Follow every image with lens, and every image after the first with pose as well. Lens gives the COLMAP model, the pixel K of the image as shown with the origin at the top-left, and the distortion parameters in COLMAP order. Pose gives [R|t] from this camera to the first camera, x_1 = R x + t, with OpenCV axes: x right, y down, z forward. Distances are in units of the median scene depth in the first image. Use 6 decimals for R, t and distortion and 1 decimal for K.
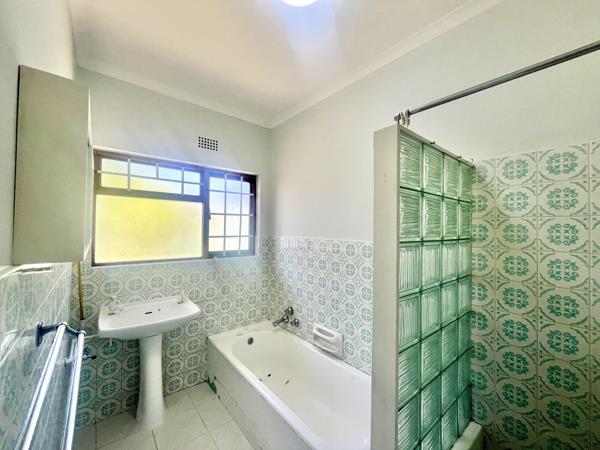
lens RADIAL K [[245.7, 0, 298.2], [0, 245.7, 224.6], [0, 0, 1]] dist [0.001211, -0.000207]
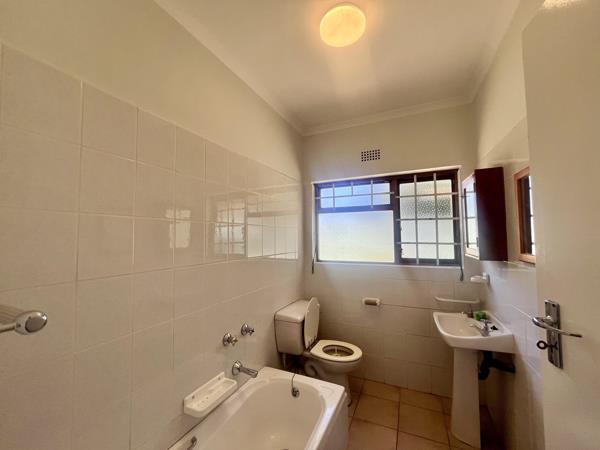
lens RADIAL K [[245.7, 0, 298.2], [0, 245.7, 224.6], [0, 0, 1]] dist [0.001211, -0.000207]
pose [[0.443182, -0.057816, -0.894565, 0.361344], [0.031115, 0.998309, -0.049106, 0.010339], [0.895892, -0.006071, 0.444231, 0.178013]]
